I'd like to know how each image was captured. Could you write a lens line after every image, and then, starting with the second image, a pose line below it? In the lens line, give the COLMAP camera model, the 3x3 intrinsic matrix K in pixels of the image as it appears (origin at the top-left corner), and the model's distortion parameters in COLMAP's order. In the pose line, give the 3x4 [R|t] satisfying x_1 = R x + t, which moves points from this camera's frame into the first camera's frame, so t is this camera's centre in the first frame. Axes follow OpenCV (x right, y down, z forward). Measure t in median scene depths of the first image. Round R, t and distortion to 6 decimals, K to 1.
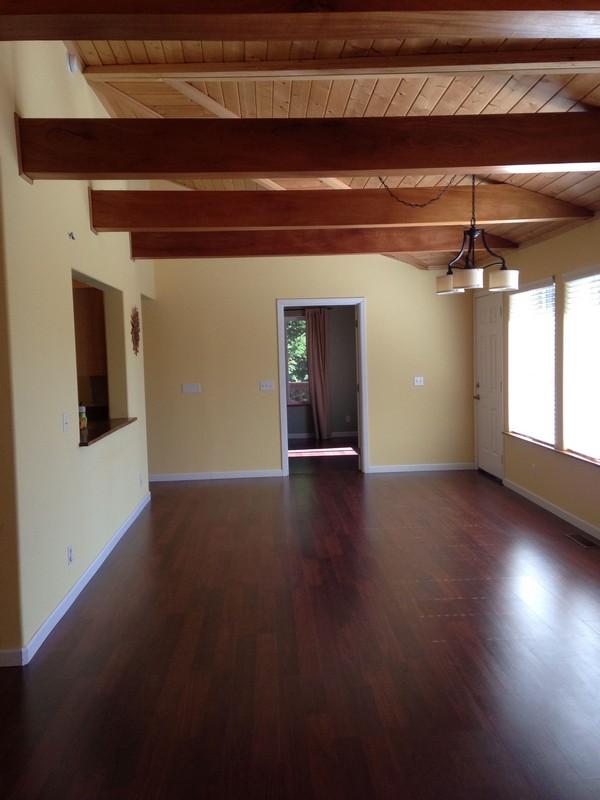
lens RADIAL K [[735.3, 0, 309.6], [0, 735.3, 400.5], [0, 0, 1]] dist [0.242376, -0.415930]
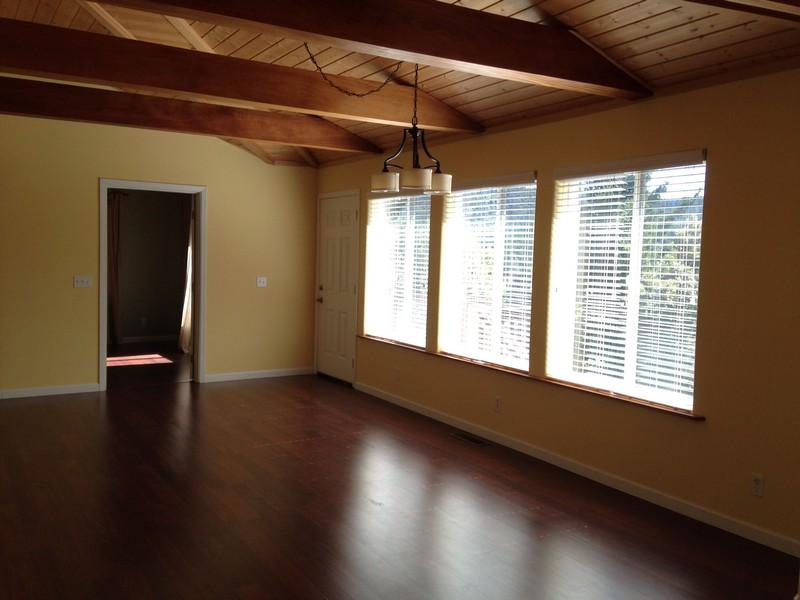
lens RADIAL K [[735.3, 0, 400.0], [0, 735.3, 300.0], [0, 0, 1]] dist [0.242376, -0.415930]
pose [[0.883904, 0.016562, 0.467374, -0.169357], [-0.015050, 0.999862, -0.006968, 0.000888], [-0.467425, -0.000875, 0.884032, 0.107673]]
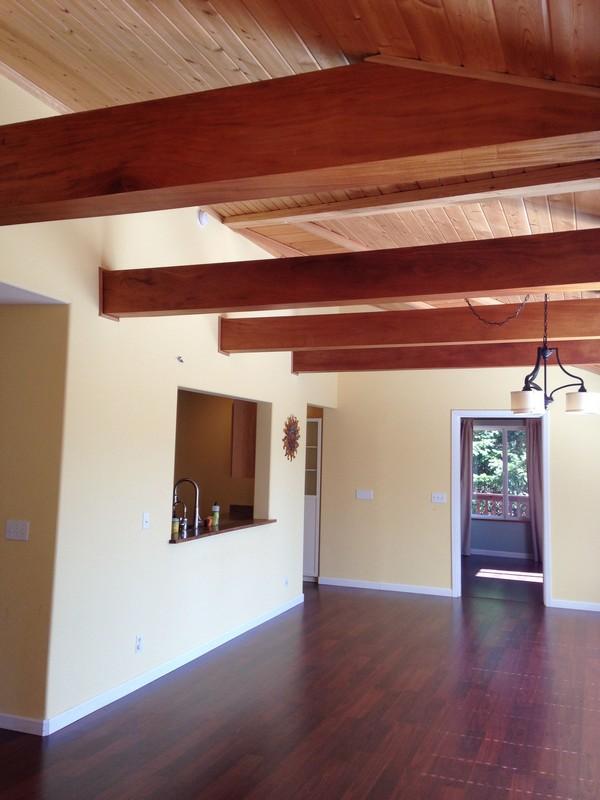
lens RADIAL K [[735.3, 0, 309.6], [0, 735.3, 400.5], [0, 0, 1]] dist [0.242376, -0.415930]
pose [[0.909194, 0.017589, -0.416000, 0.233241], [-0.073212, 0.990295, -0.118138, -0.022560], [0.409885, 0.137867, 0.901658, 0.035221]]
